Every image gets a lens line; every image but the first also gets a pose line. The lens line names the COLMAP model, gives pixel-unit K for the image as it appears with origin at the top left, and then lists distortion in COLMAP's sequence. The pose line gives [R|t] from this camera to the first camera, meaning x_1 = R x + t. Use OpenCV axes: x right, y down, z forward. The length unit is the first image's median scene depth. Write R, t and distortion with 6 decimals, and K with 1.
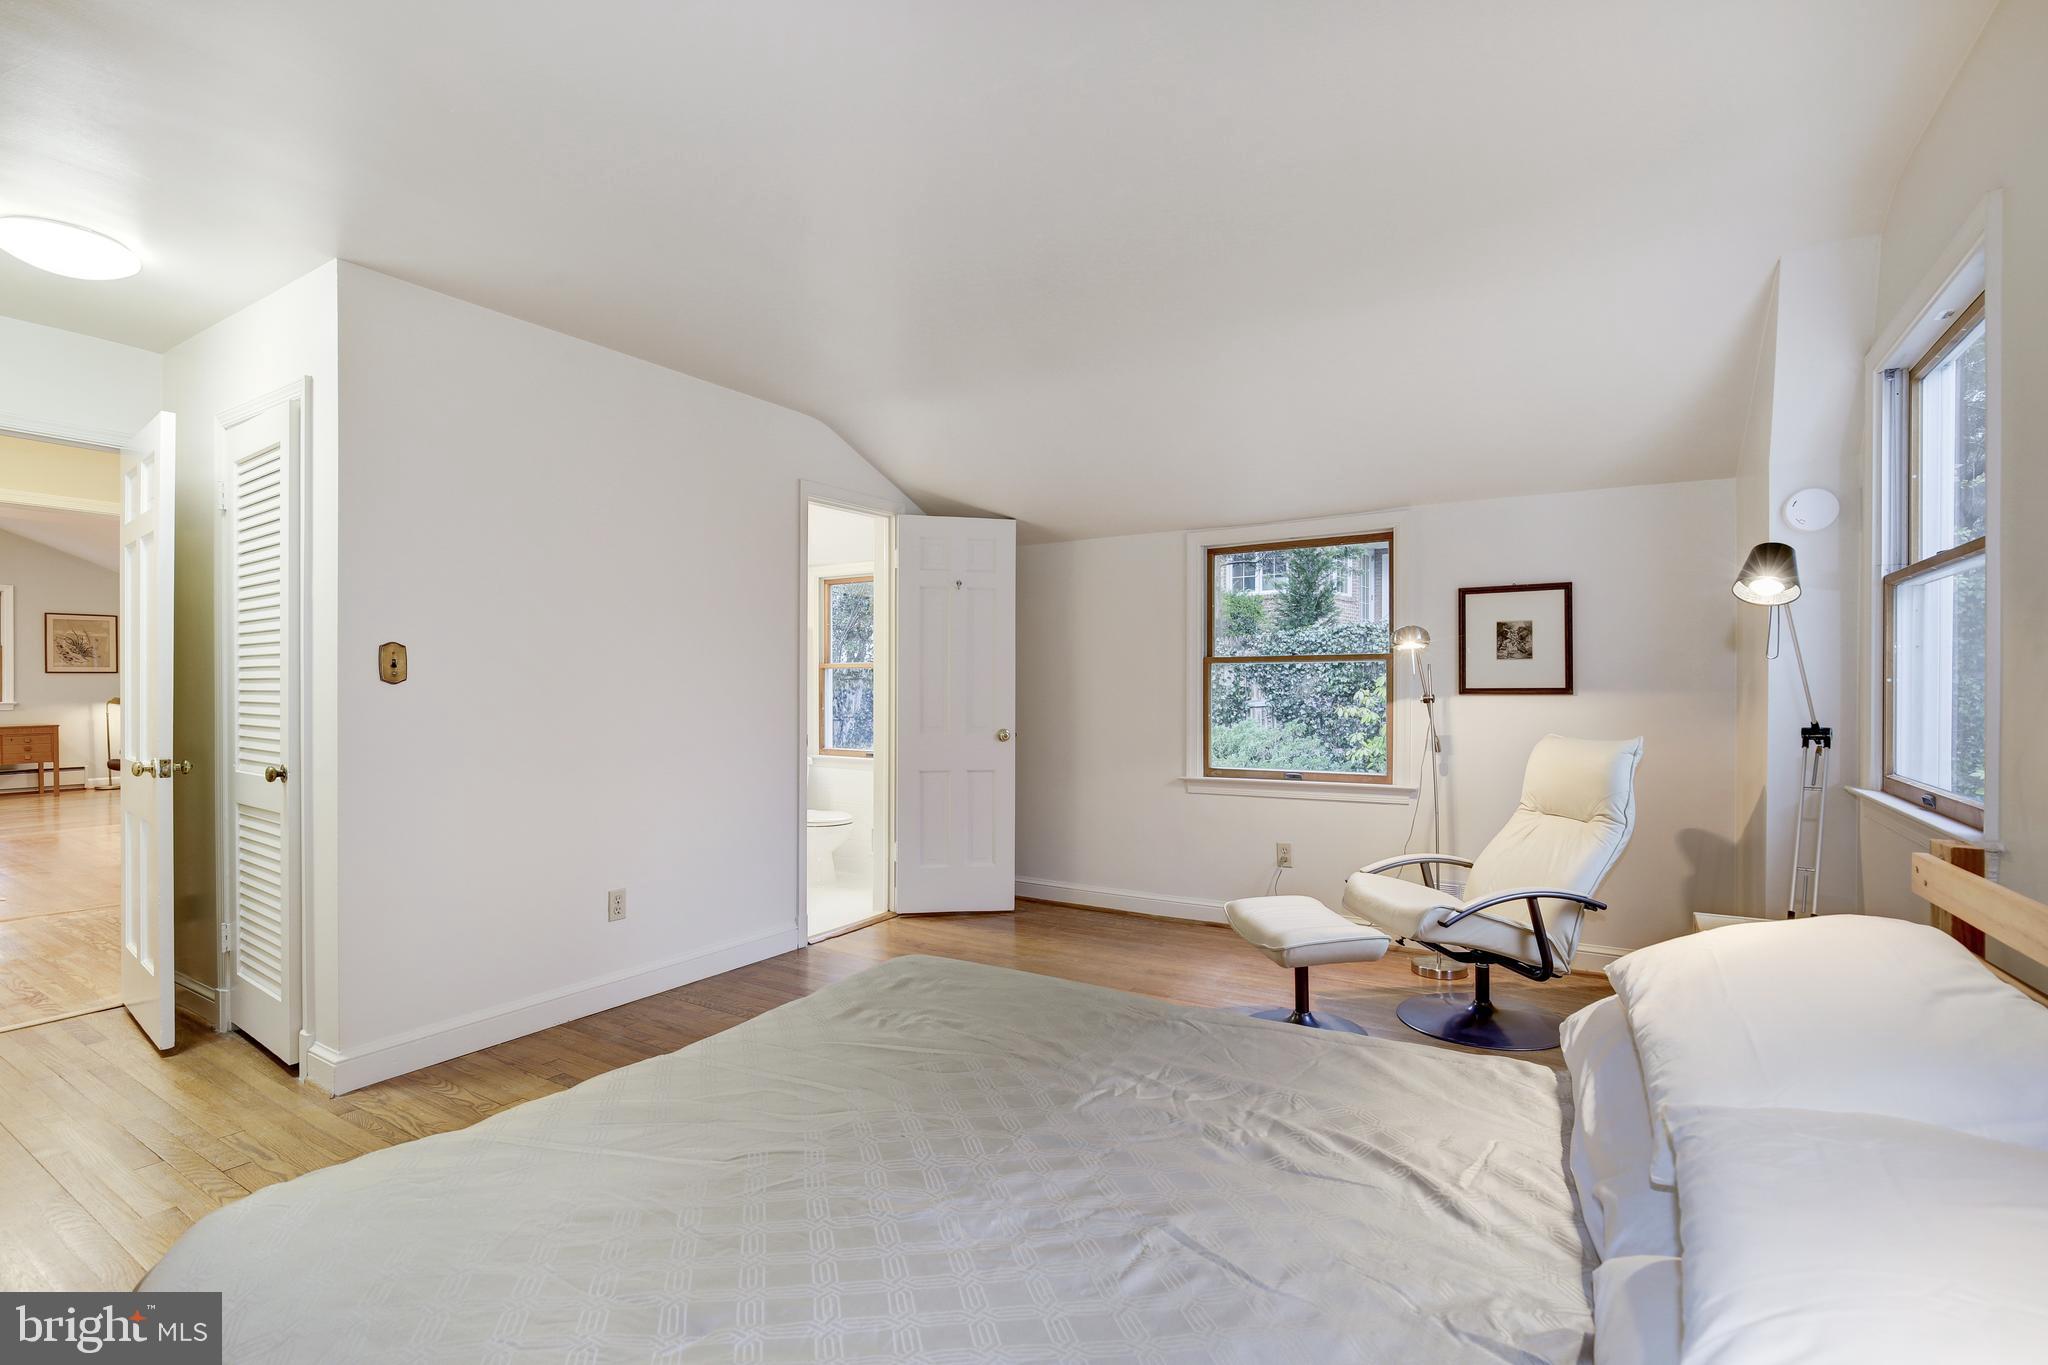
lens RADIAL K [[934.7, 0, 1021.3], [0, 934.7, 685.6], [0, 0, 1]] dist [-0.011853, 0.000764]
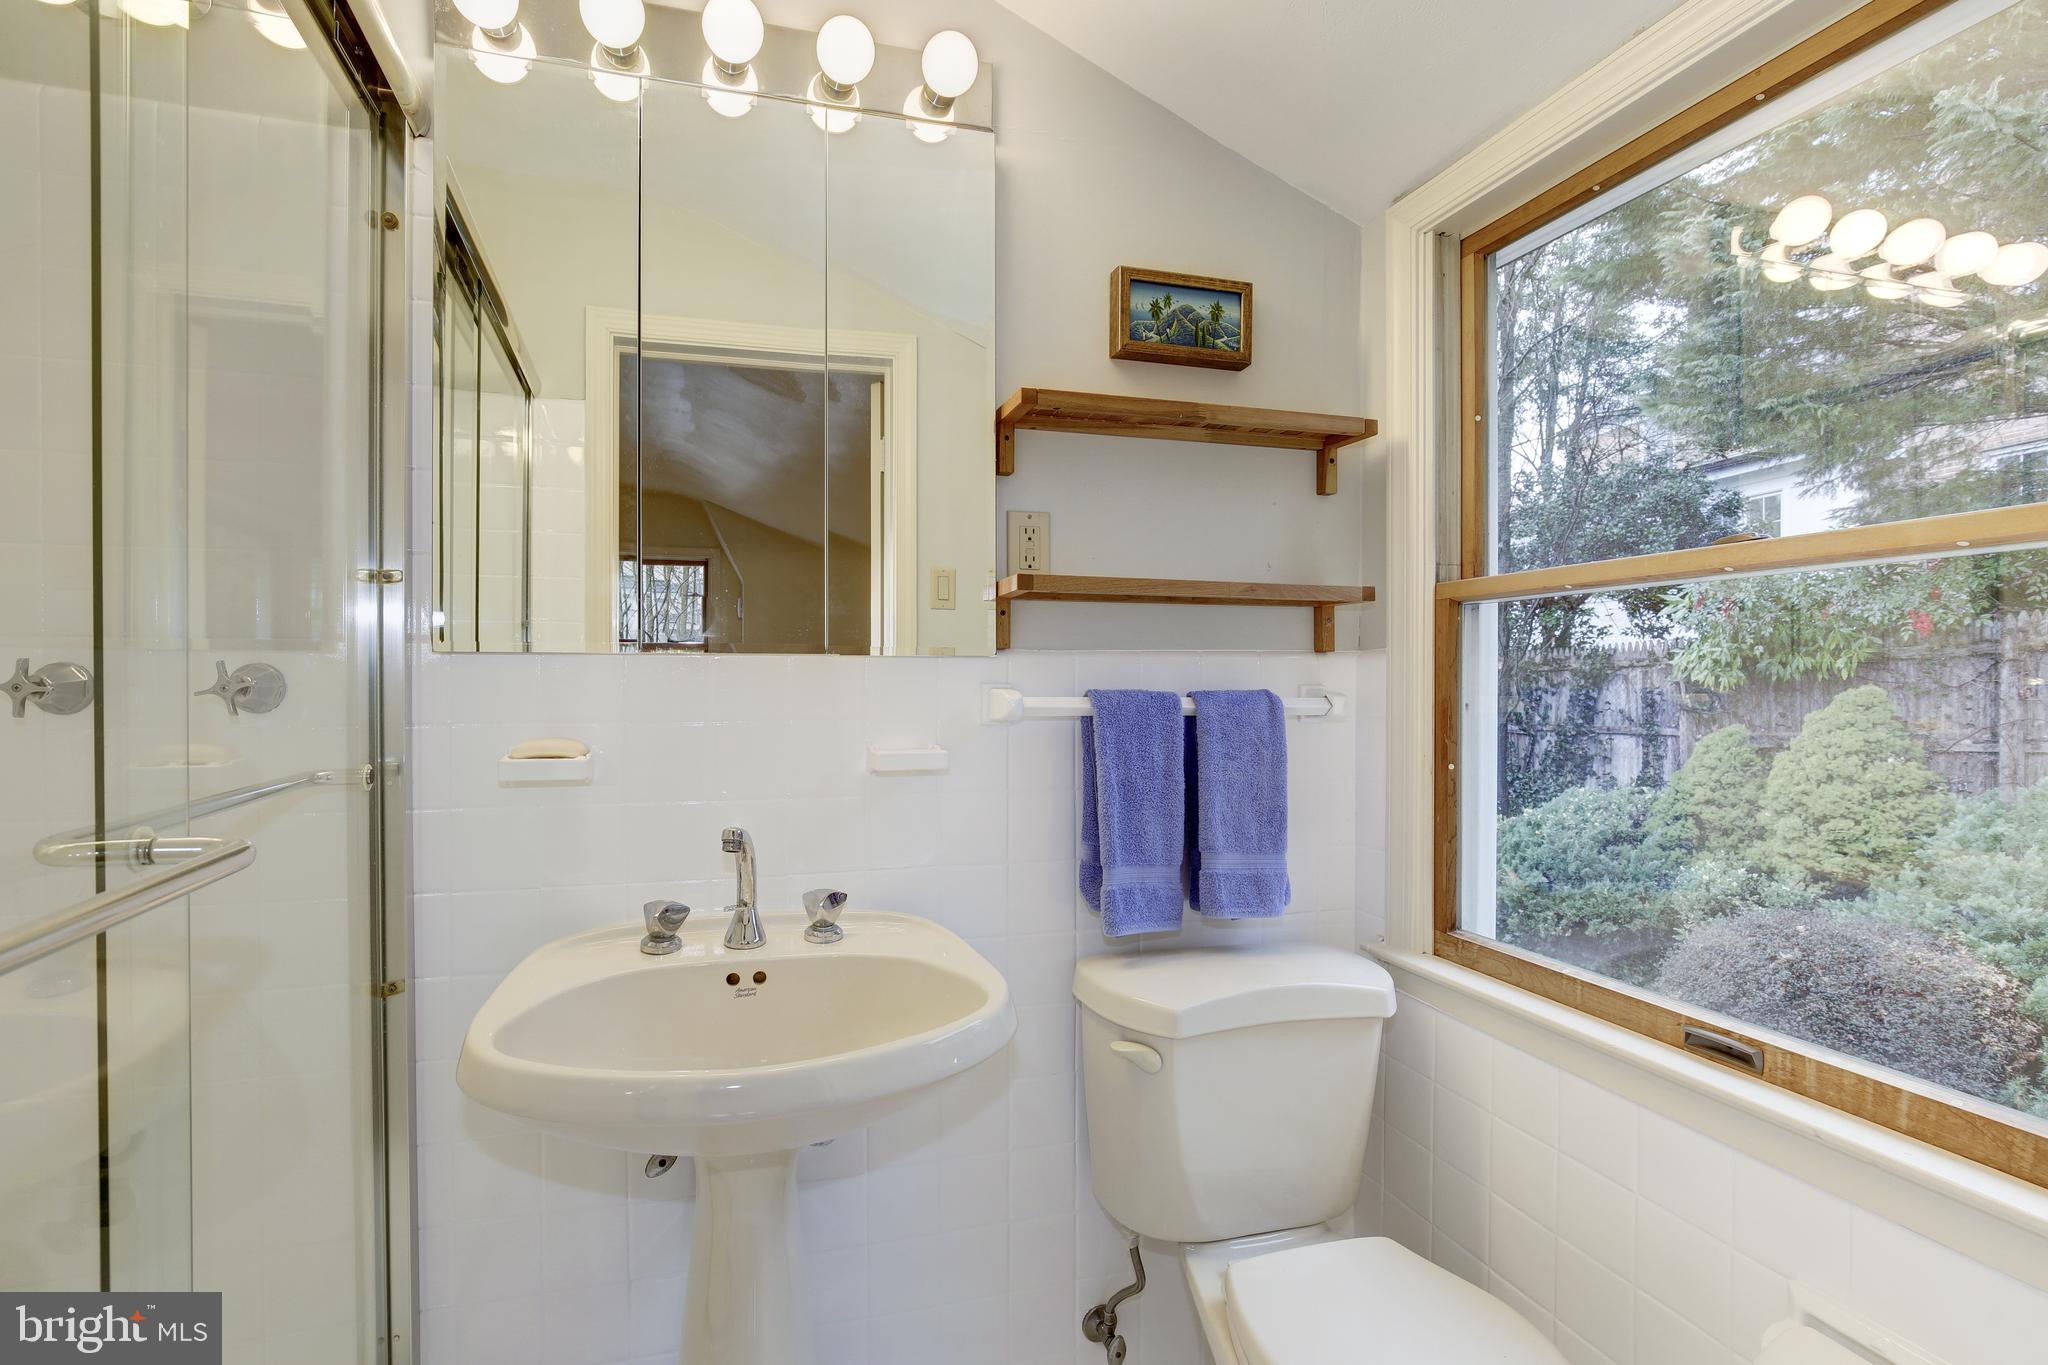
lens RADIAL K [[934.7, 0, 1017.4], [0, 934.7, 681.8], [0, 0, 1]] dist [-0.011853, 0.000764]
pose [[0.768537, 0.001172, -0.639804, -0.136983], [-0.001733, 0.999998, -0.000249, 0.003348], [0.639803, 0.001301, 0.768538, 0.701149]]
